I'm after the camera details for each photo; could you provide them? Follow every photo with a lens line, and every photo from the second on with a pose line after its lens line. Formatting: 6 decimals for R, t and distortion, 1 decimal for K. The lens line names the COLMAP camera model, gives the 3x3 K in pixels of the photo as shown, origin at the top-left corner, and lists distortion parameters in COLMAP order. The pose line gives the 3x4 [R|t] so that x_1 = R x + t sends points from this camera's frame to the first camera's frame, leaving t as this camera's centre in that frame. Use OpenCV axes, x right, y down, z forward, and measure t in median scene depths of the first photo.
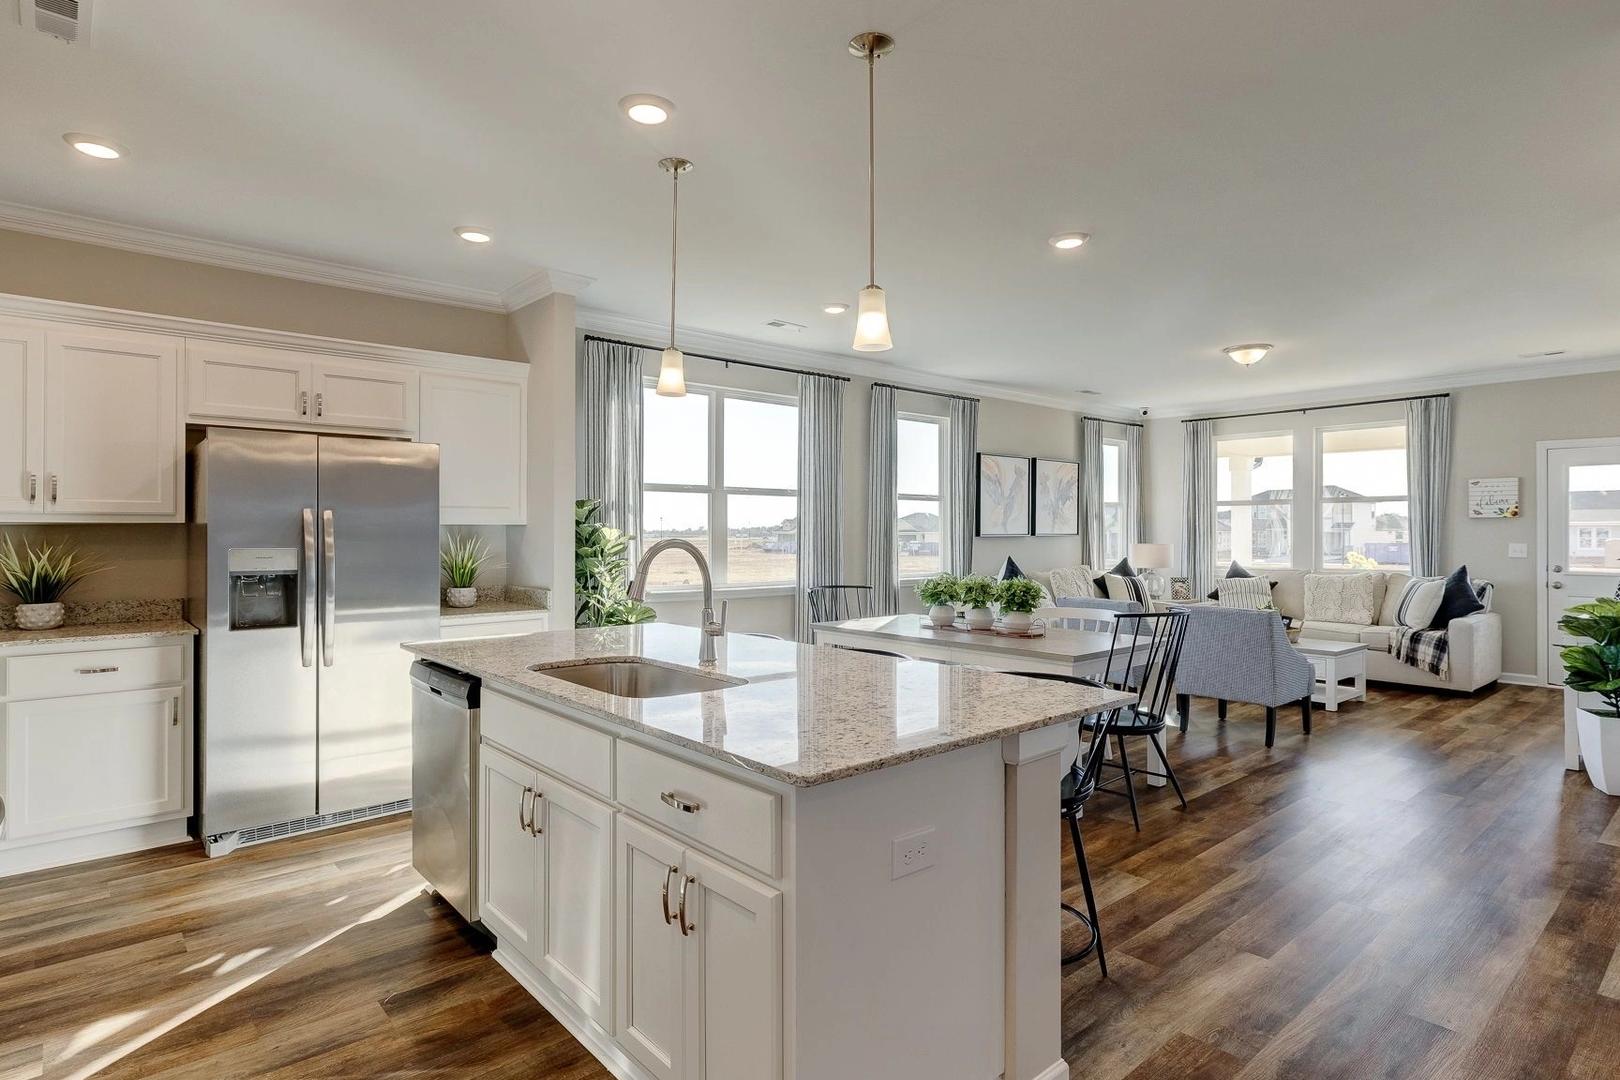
lens RADIAL K [[862.6, 0, 804.4], [0, 862.6, 540.7], [0, 0, 1]] dist [0.005593, -0.000568]
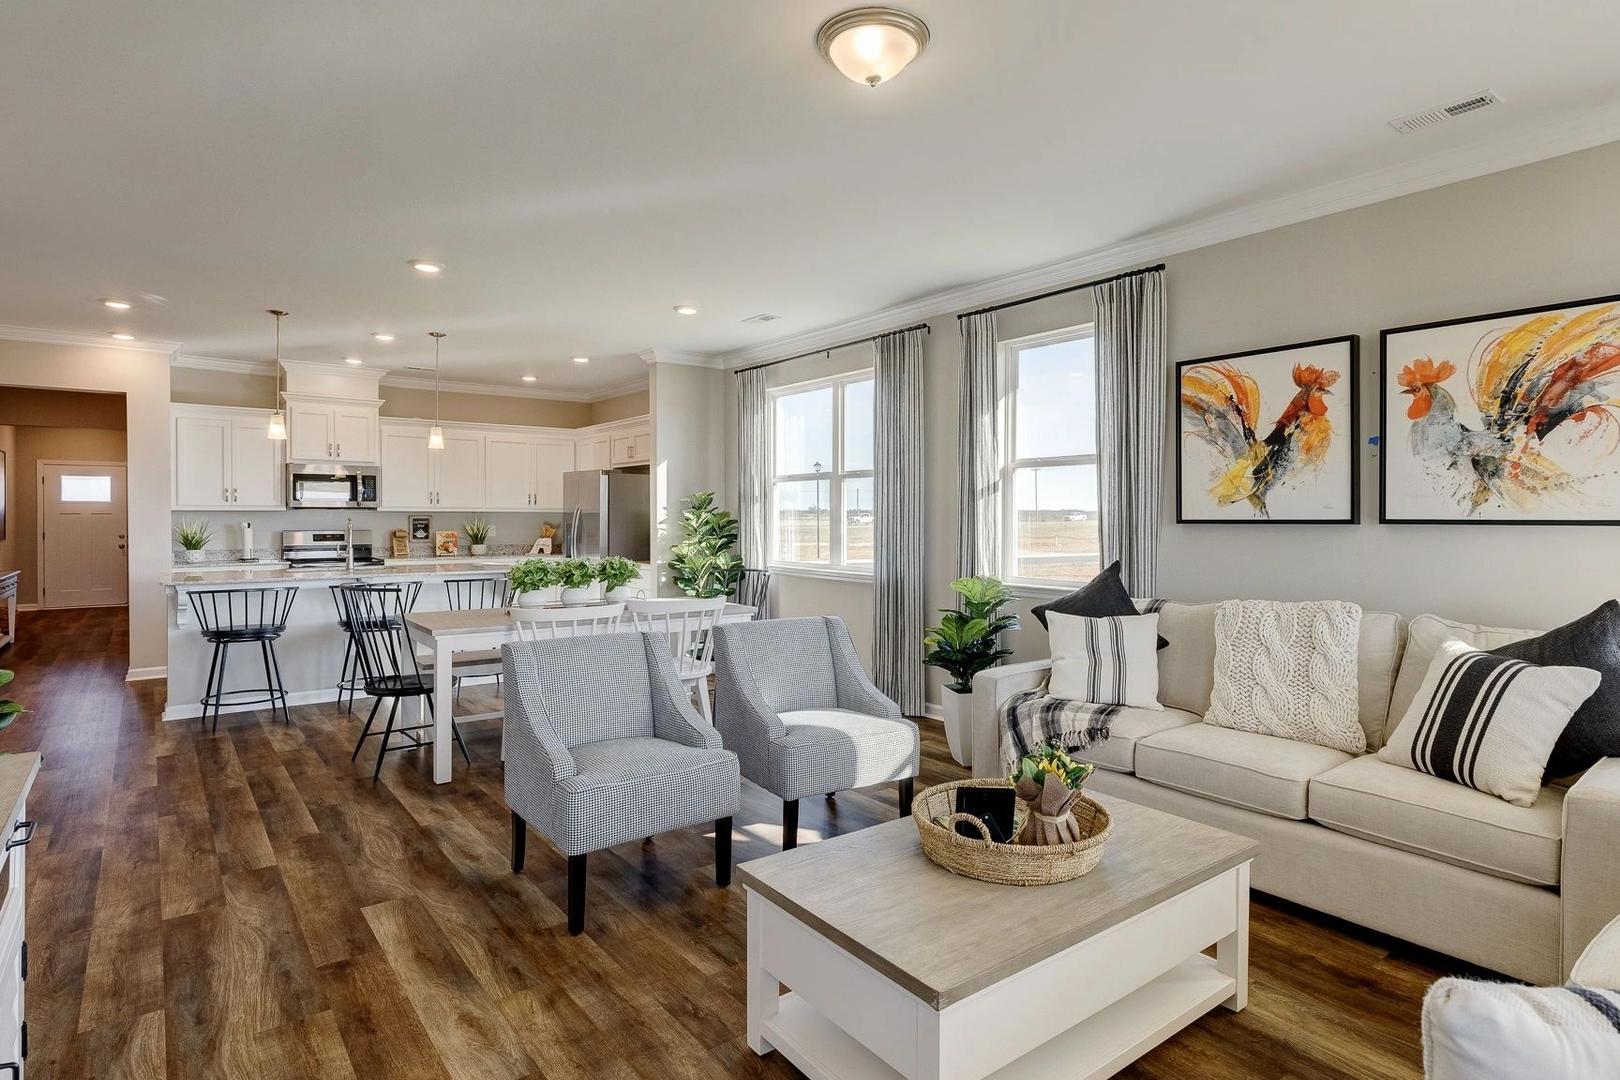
lens RADIAL K [[862.6, 0, 806.9], [0, 862.6, 538.7], [0, 0, 1]] dist [0.005593, -0.000568]
pose [[-0.051525, 0.032998, -0.998126, 0.791724], [0.004913, 0.999450, 0.032788, -0.014555], [0.998660, -0.003214, -0.051659, 0.855684]]
